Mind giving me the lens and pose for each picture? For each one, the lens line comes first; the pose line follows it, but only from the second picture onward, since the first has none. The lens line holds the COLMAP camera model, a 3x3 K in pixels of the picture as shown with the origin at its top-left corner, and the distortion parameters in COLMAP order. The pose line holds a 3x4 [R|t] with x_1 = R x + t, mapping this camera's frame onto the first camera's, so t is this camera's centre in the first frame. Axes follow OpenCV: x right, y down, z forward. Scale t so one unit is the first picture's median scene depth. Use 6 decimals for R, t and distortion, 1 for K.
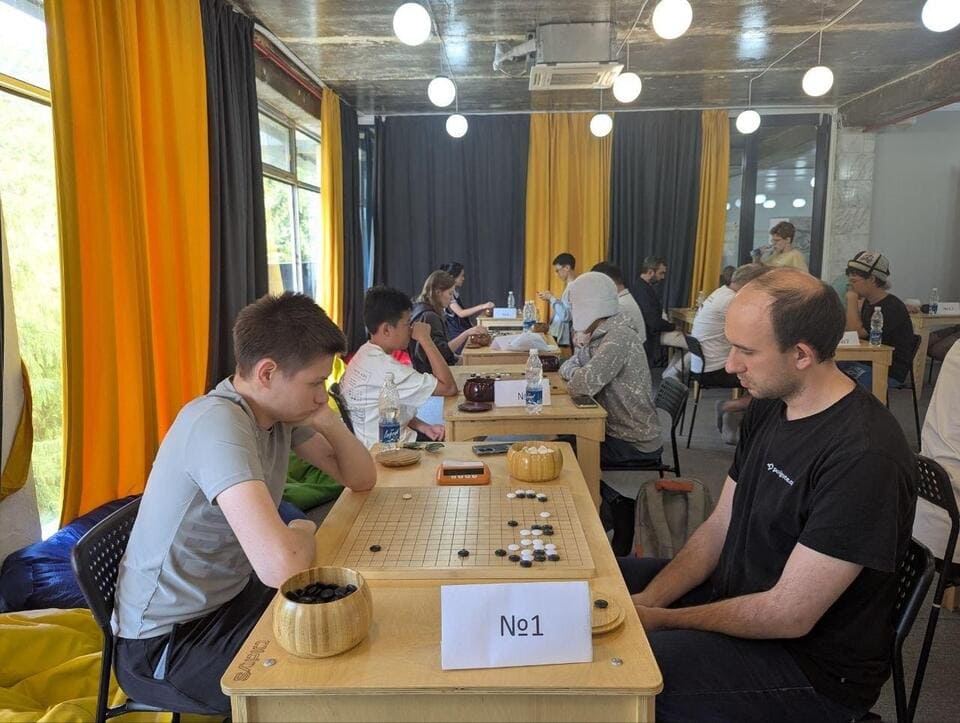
lens RADIAL K [[755.3, 0, 480.0], [0, 755.3, 363.5], [0, 0, 1]] dist [0.008660, 0.000324]
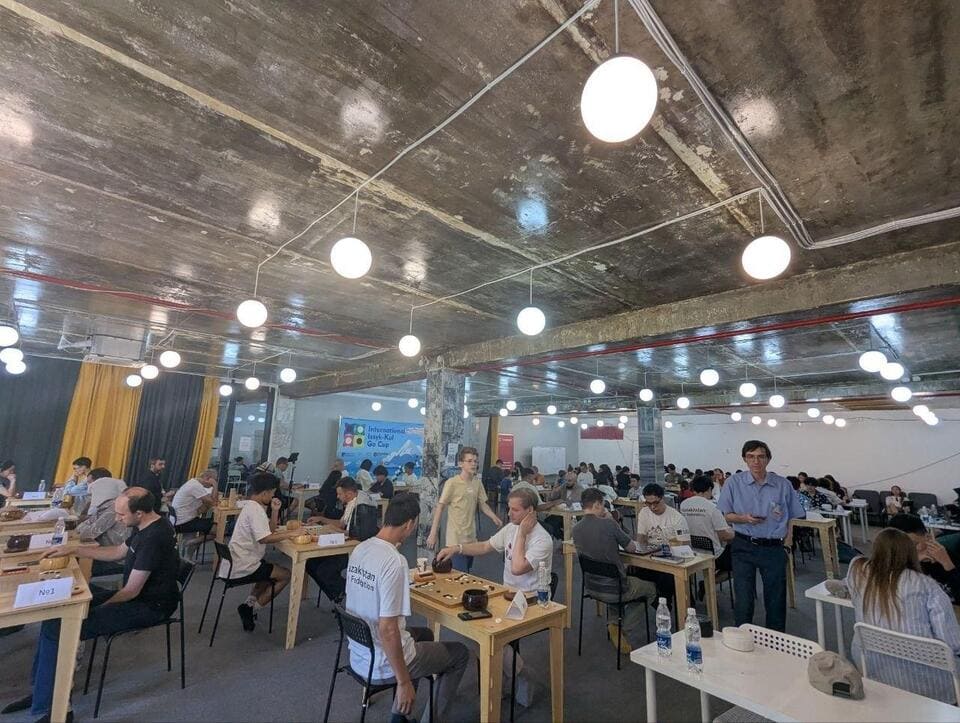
lens RADIAL K [[458.0, 0, 480.3], [0, 458.0, 366.9], [0, 0, 1]] dist [0.003439, 0.000822]
pose [[0.697824, 0.160396, 0.698079, -0.045020], [0.066553, 0.955869, -0.286157, 0.014628], [-0.713171, 0.246147, 0.656353, -0.464542]]
